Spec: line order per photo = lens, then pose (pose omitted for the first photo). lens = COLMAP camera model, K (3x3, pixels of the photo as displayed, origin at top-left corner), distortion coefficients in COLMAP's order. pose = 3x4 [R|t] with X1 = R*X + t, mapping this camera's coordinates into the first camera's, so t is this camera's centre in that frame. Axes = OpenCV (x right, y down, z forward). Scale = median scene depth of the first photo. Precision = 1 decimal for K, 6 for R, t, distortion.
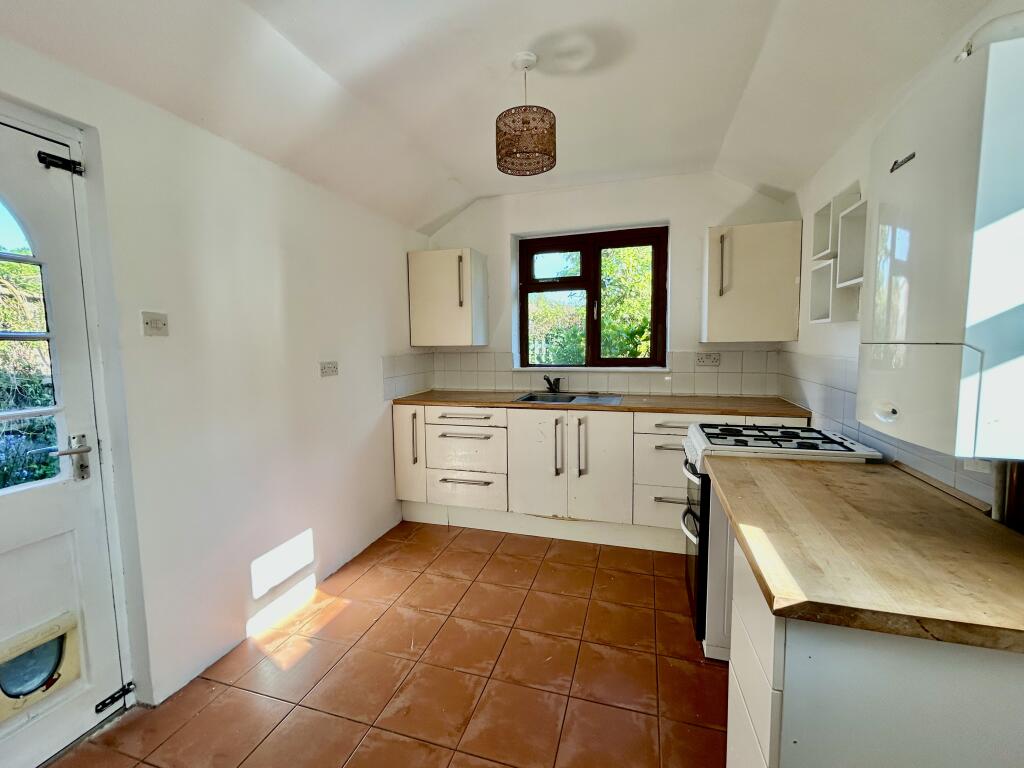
lens RADIAL K [[441.1, 0, 510.8], [0, 441.1, 382.2], [0, 0, 1]] dist [0.002118, 0.001220]
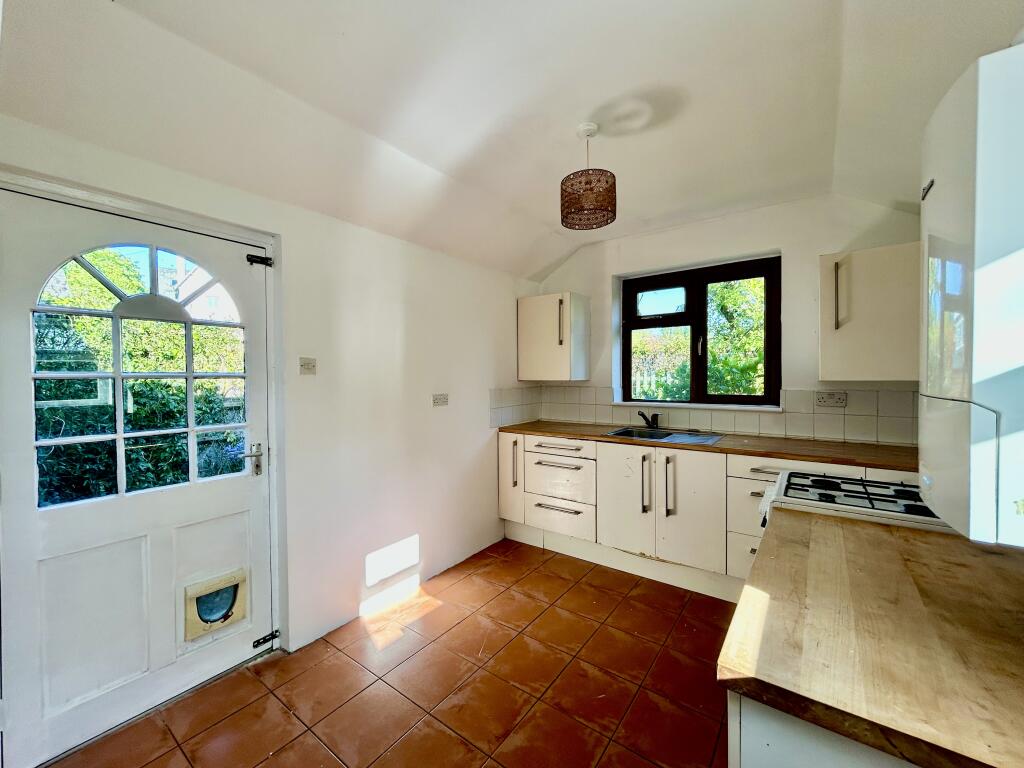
lens RADIAL K [[418.4, 0, 510.2], [0, 418.4, 381.8], [0, 0, 1]] dist [-0.001211, 0.001969]
pose [[0.942718, 0.011960, -0.333376, 0.204517], [-0.034911, 0.997407, -0.062937, -0.020021], [0.331759, 0.070970, 0.940691, -0.014144]]
